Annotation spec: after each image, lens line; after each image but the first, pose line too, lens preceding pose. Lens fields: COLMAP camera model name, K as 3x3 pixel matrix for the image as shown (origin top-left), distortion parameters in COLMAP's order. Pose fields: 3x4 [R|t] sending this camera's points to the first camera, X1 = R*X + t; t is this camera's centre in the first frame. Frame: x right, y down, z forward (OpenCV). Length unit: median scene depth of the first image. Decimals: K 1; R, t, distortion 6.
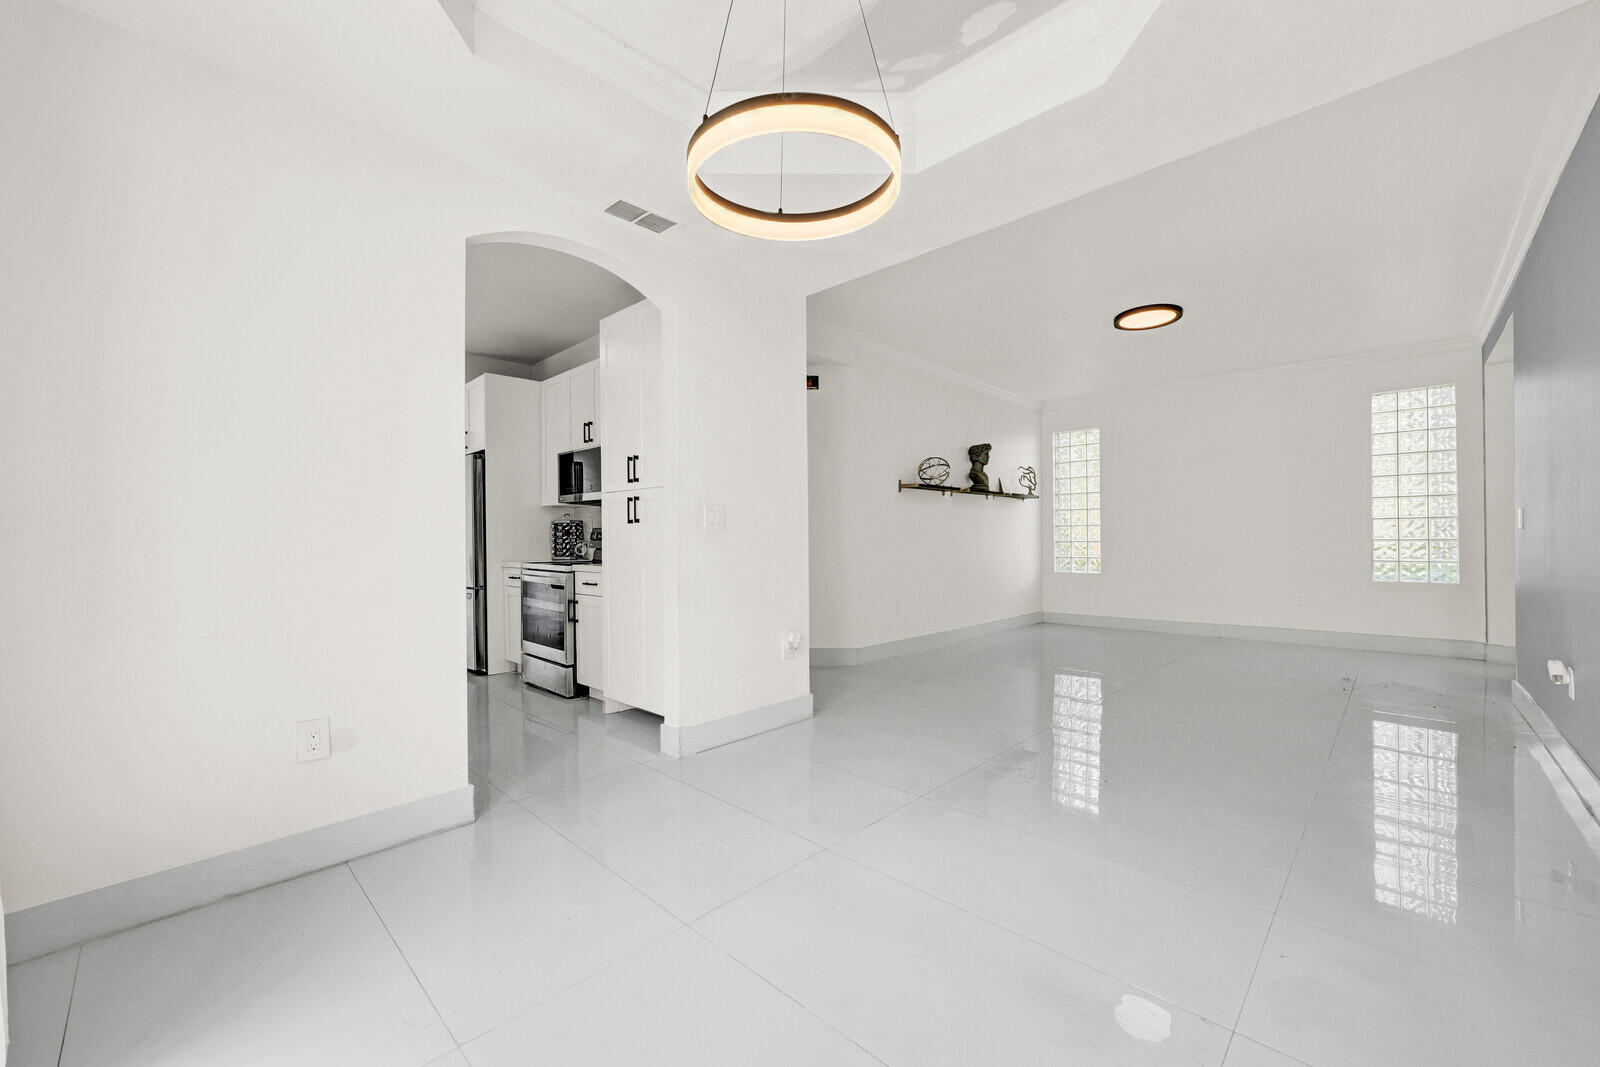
lens RADIAL K [[630.5, 0, 817.3], [0, 630.5, 533.7], [0, 0, 1]] dist [-0.011512, 0.001104]
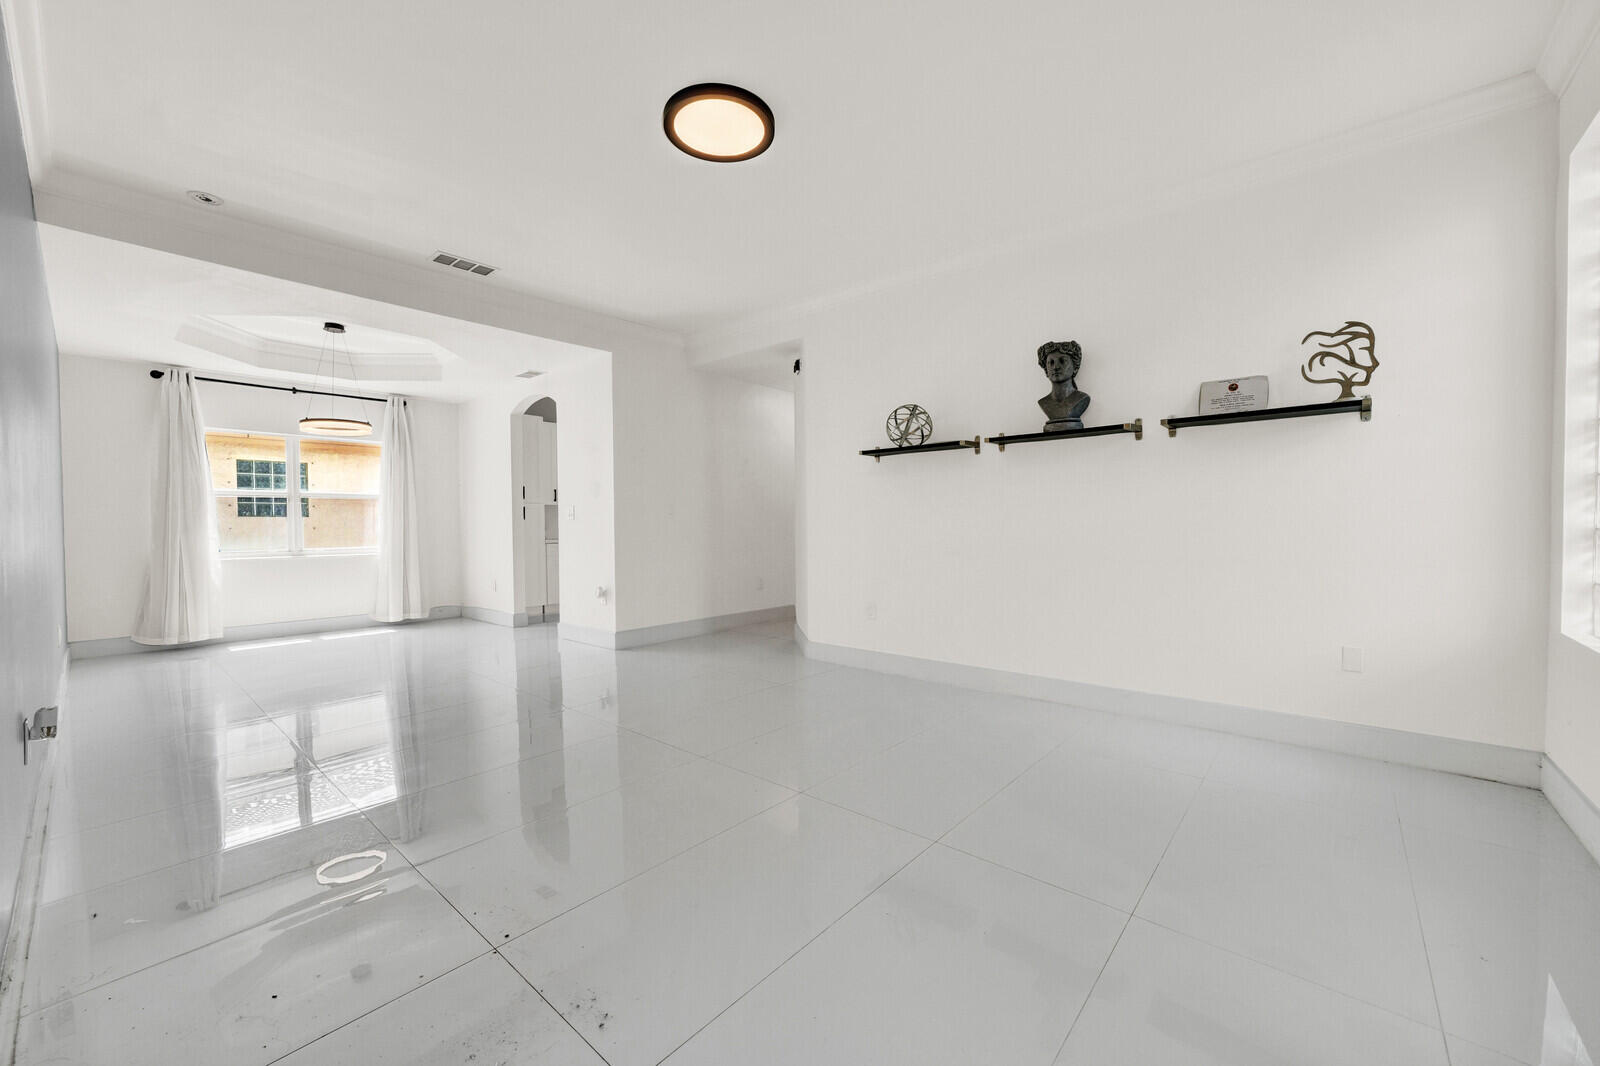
lens RADIAL K [[630.5, 0, 812.8], [0, 630.5, 532.2], [0, 0, 1]] dist [-0.011512, 0.001104]
pose [[0.029142, 0.022594, -0.999320, 0.914319], [0.015761, 0.999610, 0.023060, 0.002085], [0.999451, -0.016422, 0.028775, 0.894744]]
